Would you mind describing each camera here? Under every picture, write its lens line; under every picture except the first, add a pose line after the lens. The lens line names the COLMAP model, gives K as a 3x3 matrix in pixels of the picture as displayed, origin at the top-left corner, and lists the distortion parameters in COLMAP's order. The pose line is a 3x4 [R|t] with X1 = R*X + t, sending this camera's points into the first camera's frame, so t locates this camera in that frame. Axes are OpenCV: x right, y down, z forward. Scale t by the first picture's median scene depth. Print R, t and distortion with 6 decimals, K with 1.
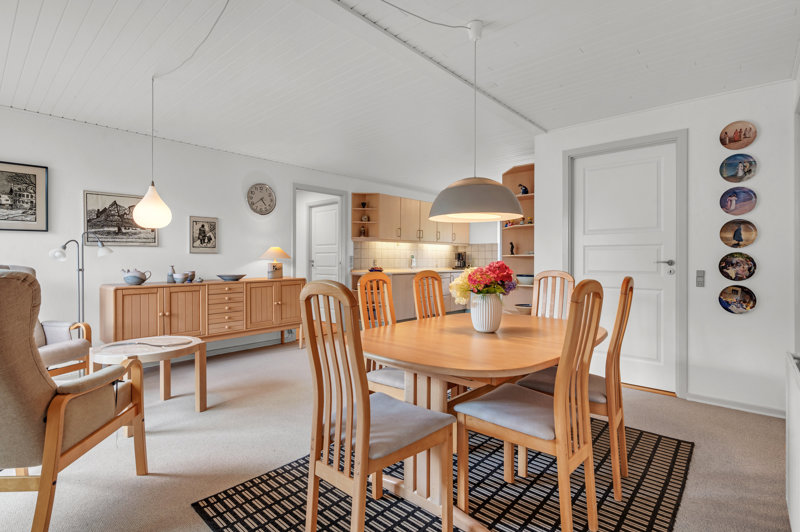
lens RADIAL K [[379.4, 0, 400.8], [0, 379.4, 262.5], [0, 0, 1]] dist [-0.000009, 0.000057]
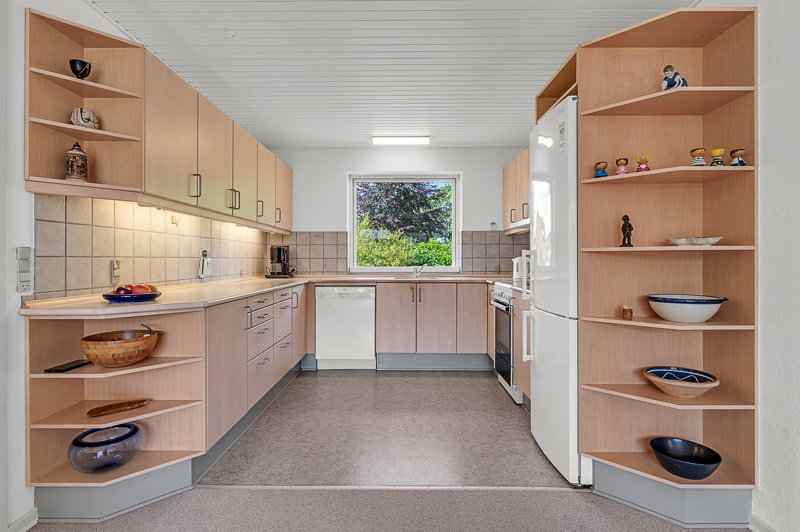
lens RADIAL K [[415.5, 0, 399.2], [0, 415.5, 261.2], [0, 0, 1]] dist [-0.000107, -0.000110]
pose [[0.753994, 0.000183, 0.656882, -0.121770], [0.002147, 0.999994, -0.002744, -0.005993], [-0.656878, 0.003479, 0.753989, 0.606991]]
